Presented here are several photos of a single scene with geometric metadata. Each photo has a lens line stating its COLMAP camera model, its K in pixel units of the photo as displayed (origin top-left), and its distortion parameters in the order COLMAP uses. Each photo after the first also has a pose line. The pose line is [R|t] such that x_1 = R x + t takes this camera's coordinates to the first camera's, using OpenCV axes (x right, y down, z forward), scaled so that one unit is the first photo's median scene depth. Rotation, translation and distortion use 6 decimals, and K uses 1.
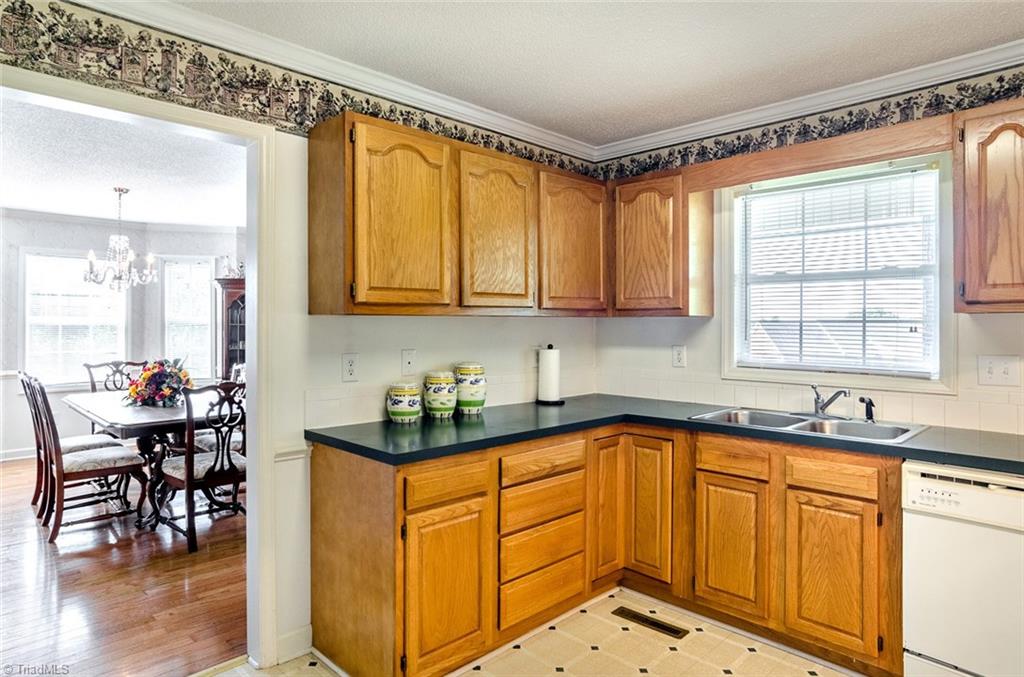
lens RADIAL K [[596.8, 0, 474.2], [0, 596.8, 326.0], [0, 0, 1]] dist [-0.063236, 0.042739]
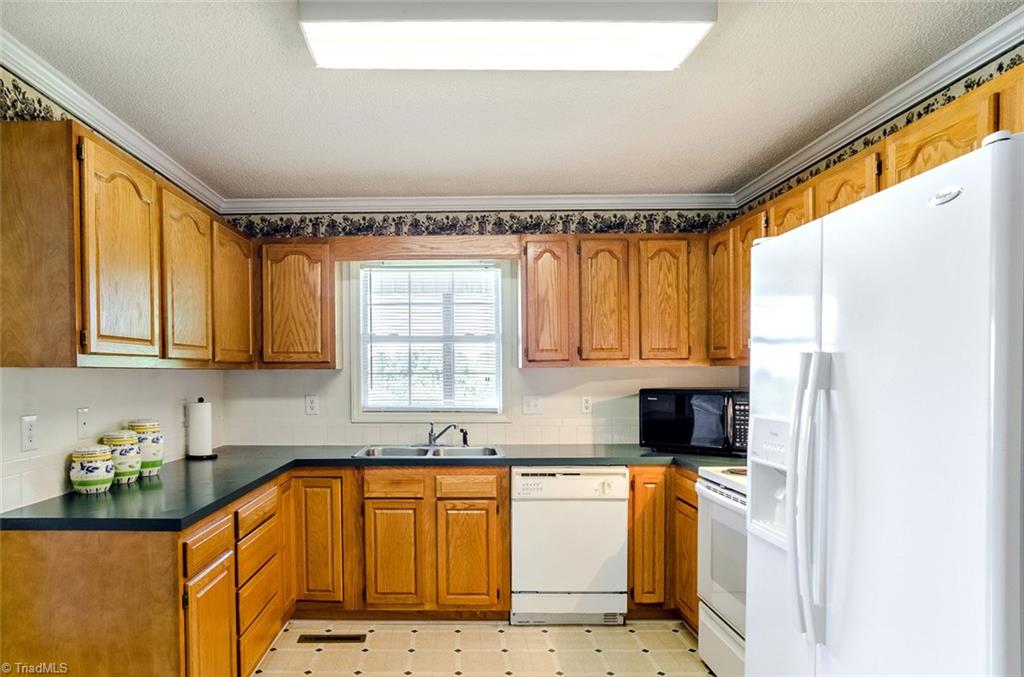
lens RADIAL K [[608.8, 0, 435.0], [0, 608.8, 389.7], [0, 0, 1]] dist [-0.048957, 0.001452]
pose [[0.698146, -0.021726, 0.715625, -0.390913], [0.007431, 0.999706, 0.023101, -0.002698], [-0.715916, -0.010810, 0.698102, 0.048417]]
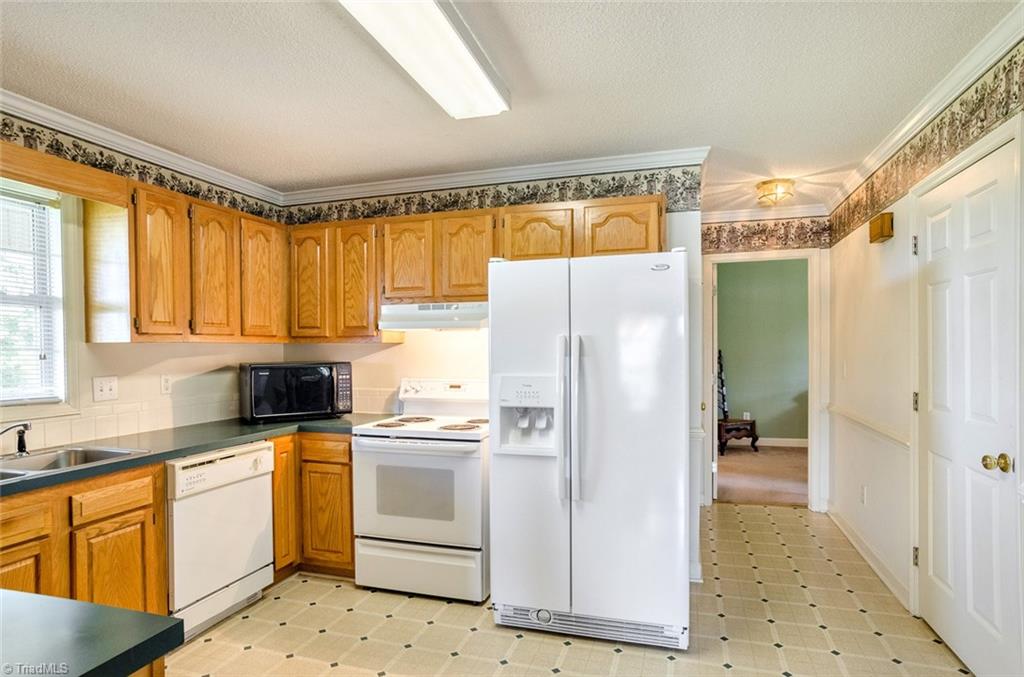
lens RADIAL K [[553.6, 0, 521.0], [0, 553.6, 359.2], [0, 0, 1]] dist [-0.040675, 0.034246]
pose [[-0.500118, -0.015009, 0.865827, -0.492385], [0.007349, 0.999740, 0.021575, -0.004495], [-0.865926, 0.017153, -0.499878, 0.725338]]
